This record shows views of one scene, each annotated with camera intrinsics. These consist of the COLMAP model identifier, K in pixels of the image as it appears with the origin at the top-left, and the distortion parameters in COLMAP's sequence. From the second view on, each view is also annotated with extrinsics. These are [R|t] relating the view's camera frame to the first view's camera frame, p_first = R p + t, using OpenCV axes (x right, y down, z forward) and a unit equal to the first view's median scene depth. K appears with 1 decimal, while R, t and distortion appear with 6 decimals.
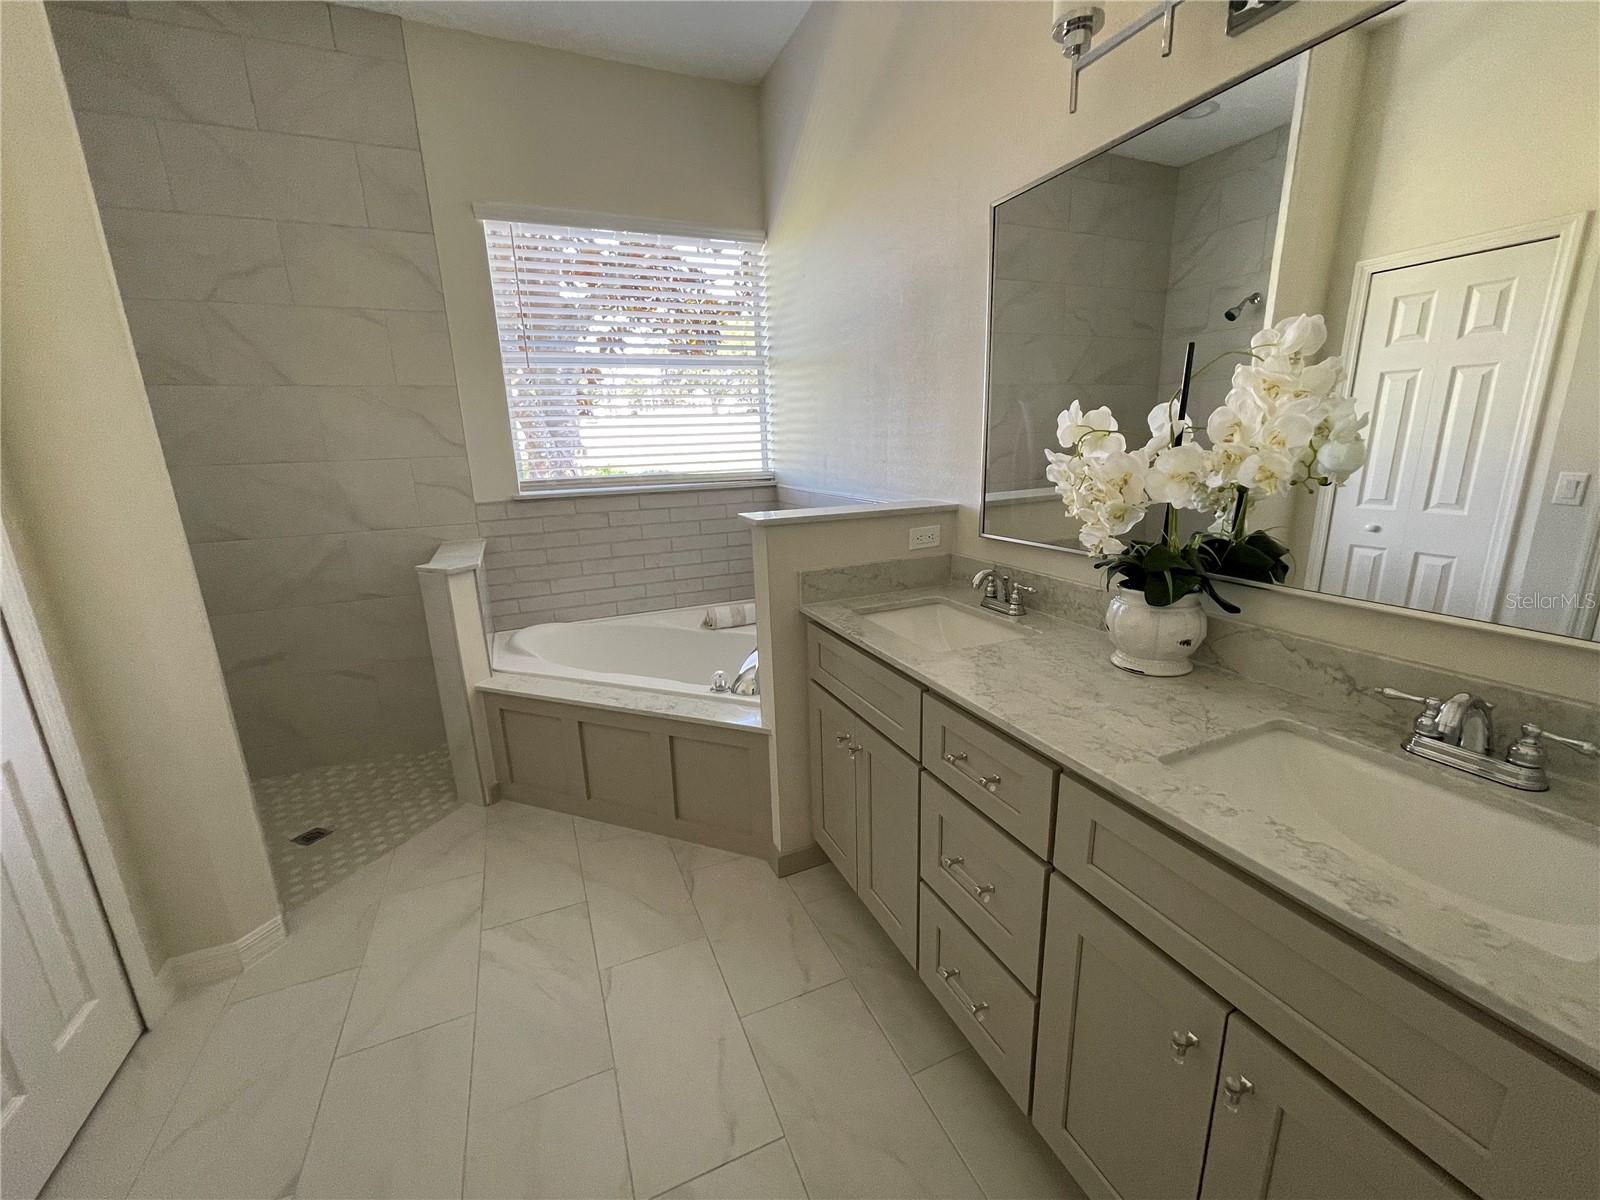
lens RADIAL K [[644.4, 0, 795.9], [0, 644.4, 599.8], [0, 0, 1]] dist [0.000018, -0.000605]
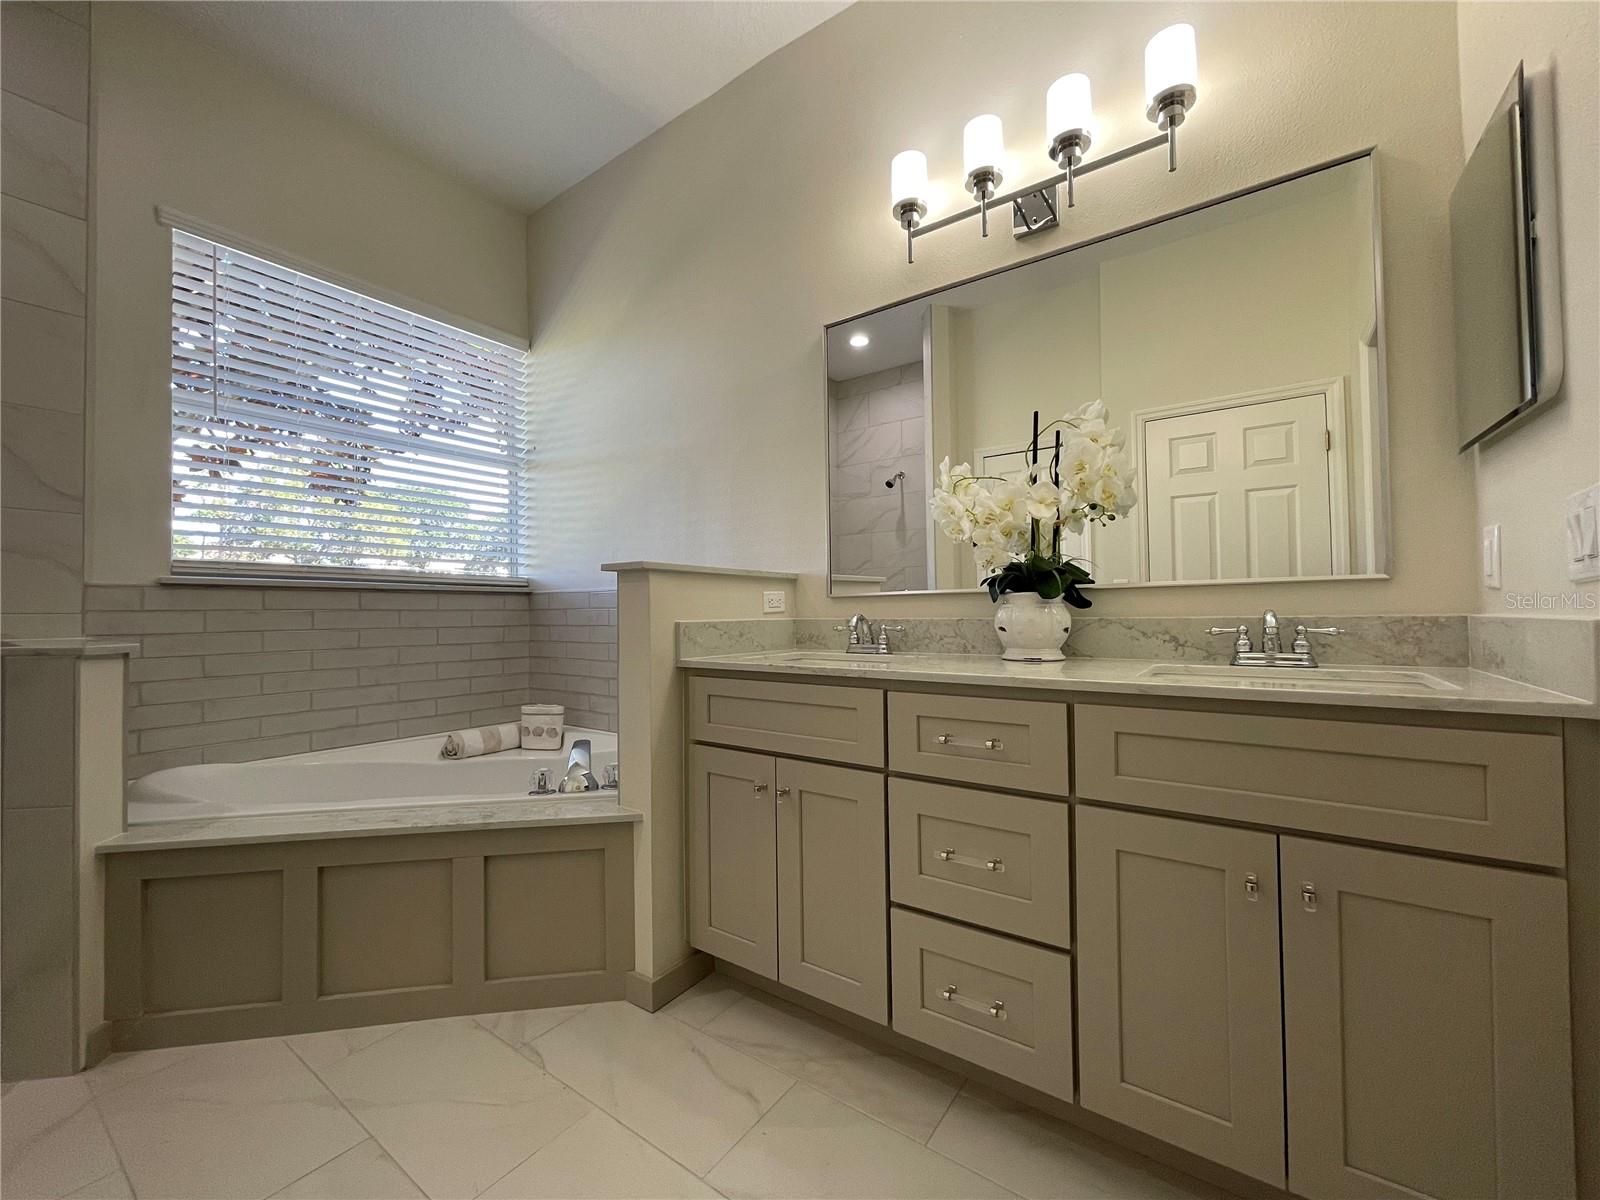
lens RADIAL K [[644.4, 0, 791.2], [0, 644.4, 602.5], [0, 0, 1]] dist [0.000018, -0.000605]
pose [[0.858389, 0.029164, 0.512170, -0.290718], [0.110170, 0.964609, -0.239568, 0.148109], [-0.501031, 0.262068, 0.824796, 0.123296]]
